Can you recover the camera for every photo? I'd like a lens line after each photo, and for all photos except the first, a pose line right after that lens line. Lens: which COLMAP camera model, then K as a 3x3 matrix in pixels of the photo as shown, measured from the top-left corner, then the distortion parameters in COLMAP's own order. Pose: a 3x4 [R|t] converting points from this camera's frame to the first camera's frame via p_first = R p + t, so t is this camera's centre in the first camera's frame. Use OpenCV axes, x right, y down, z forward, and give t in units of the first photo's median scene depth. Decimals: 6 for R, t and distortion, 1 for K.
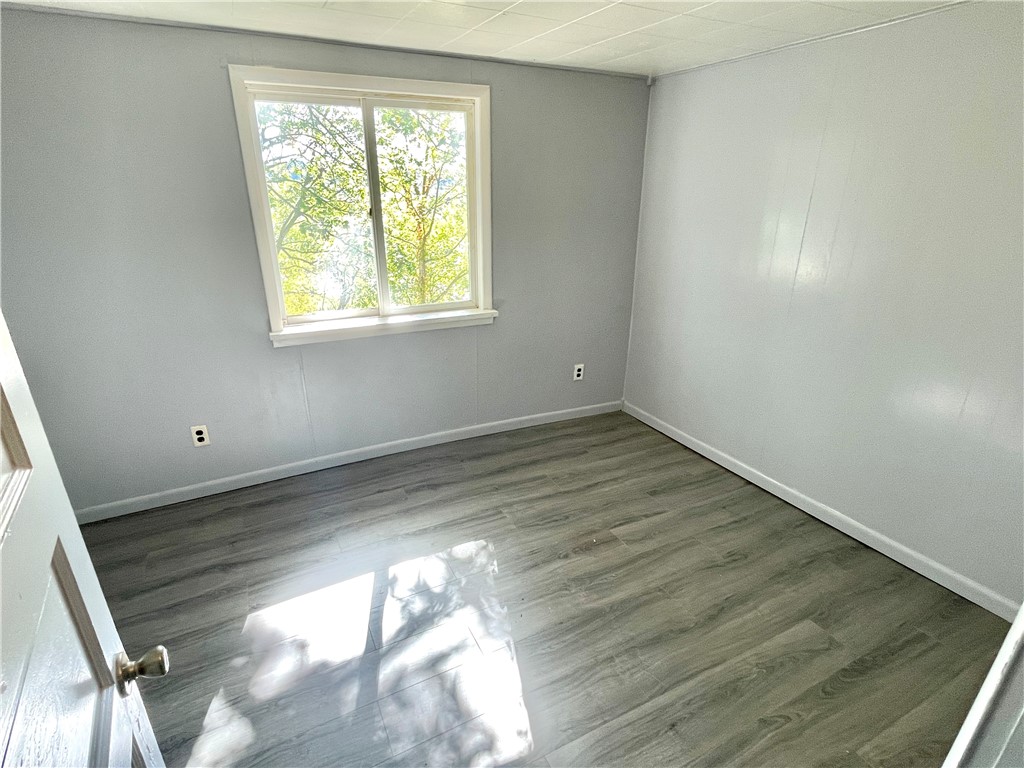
lens RADIAL K [[522.7, 0, 510.6], [0, 522.7, 384.7], [0, 0, 1]] dist [-0.006189, -0.000420]
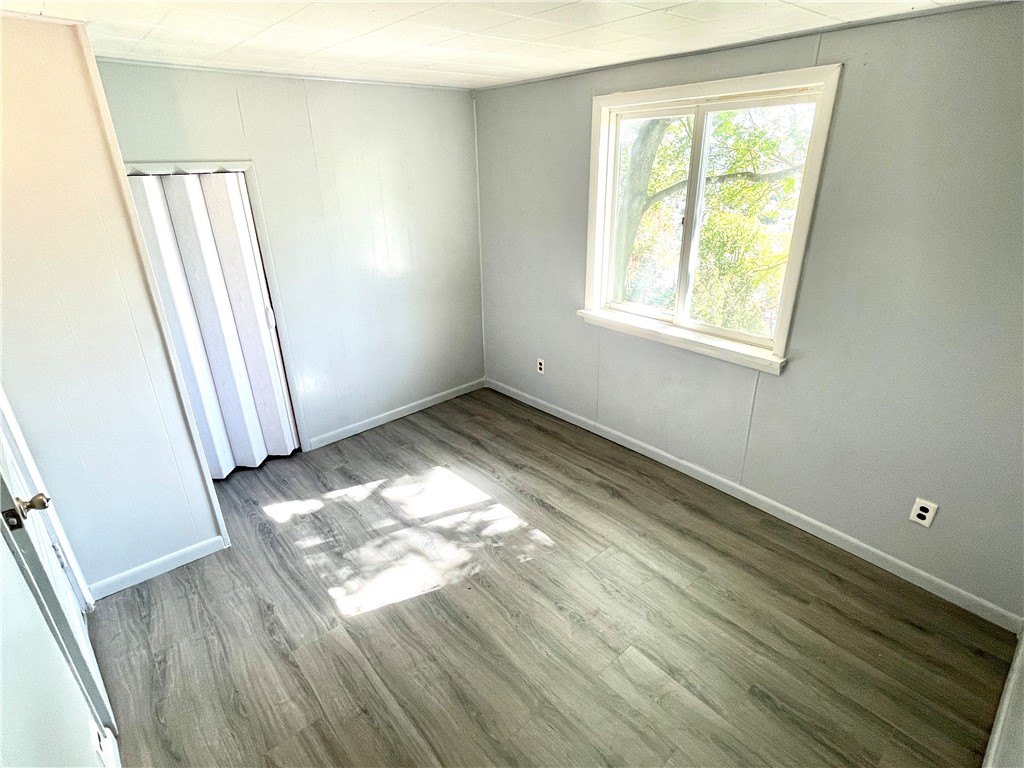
lens RADIAL K [[522.7, 0, 510.9], [0, 522.7, 384.1], [0, 0, 1]] dist [-0.006189, -0.000420]
pose [[0.249087, 0.365046, -0.897049, 0.769936], [-0.333807, 0.901847, 0.274309, -0.252204], [0.909136, 0.231115, 0.346493, 0.510767]]
